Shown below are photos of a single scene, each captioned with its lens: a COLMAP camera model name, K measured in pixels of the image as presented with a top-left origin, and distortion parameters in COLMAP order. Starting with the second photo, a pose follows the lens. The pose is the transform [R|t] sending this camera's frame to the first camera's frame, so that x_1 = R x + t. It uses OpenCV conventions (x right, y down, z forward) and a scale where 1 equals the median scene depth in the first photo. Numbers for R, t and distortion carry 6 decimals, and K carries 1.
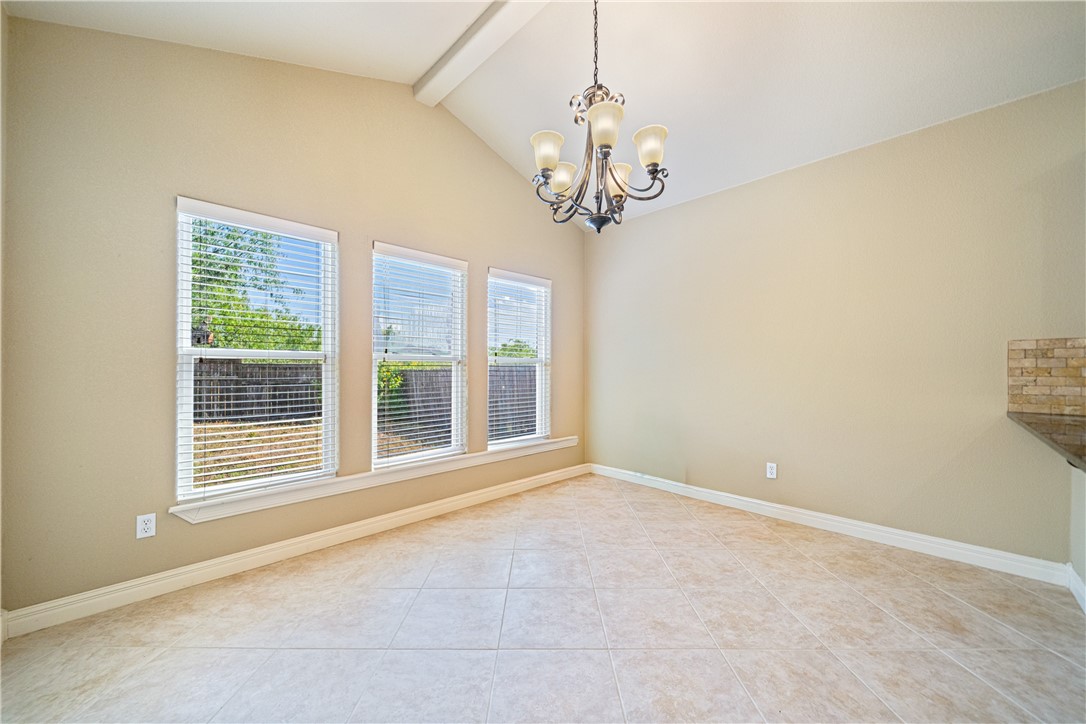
lens RADIAL K [[407.3, 0, 520.9], [0, 407.3, 374.2], [0, 0, 1]] dist [-0.001822, -0.000435]
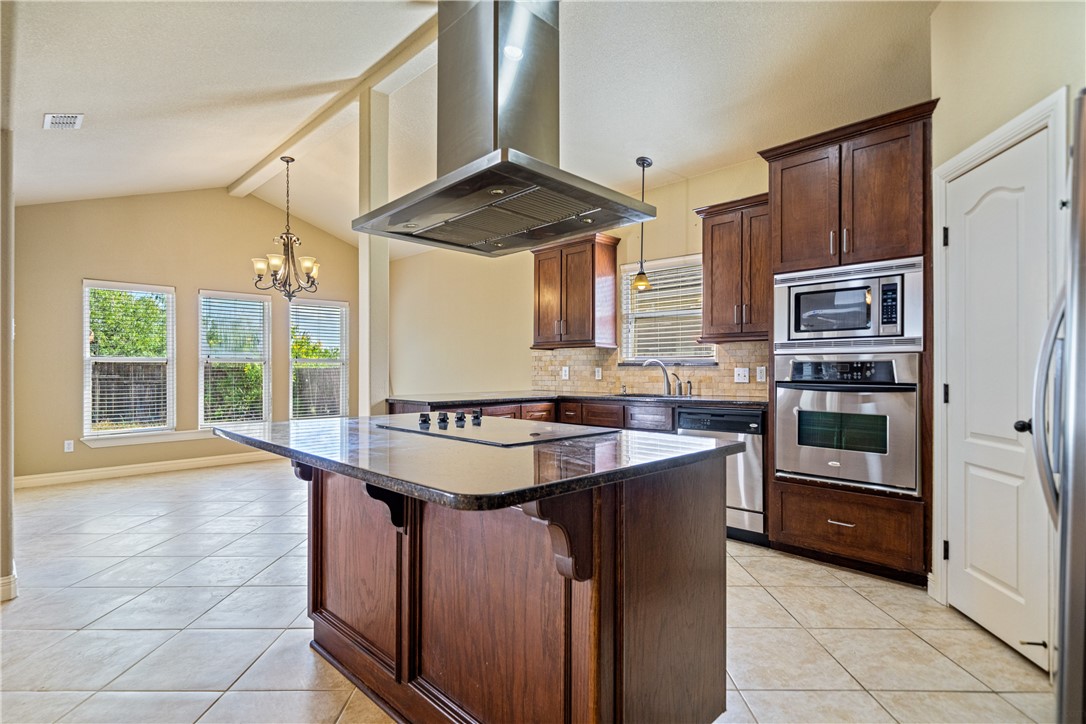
lens RADIAL K [[550.9, 0, 534.0], [0, 550.9, 372.4], [0, 0, 1]] dist [0.002230, -0.000929]
pose [[0.999996, 0.002508, 0.001210, 1.215363], [-0.002520, 0.999948, 0.009889, -0.021606], [-0.001185, -0.009892, 0.999950, -1.526739]]
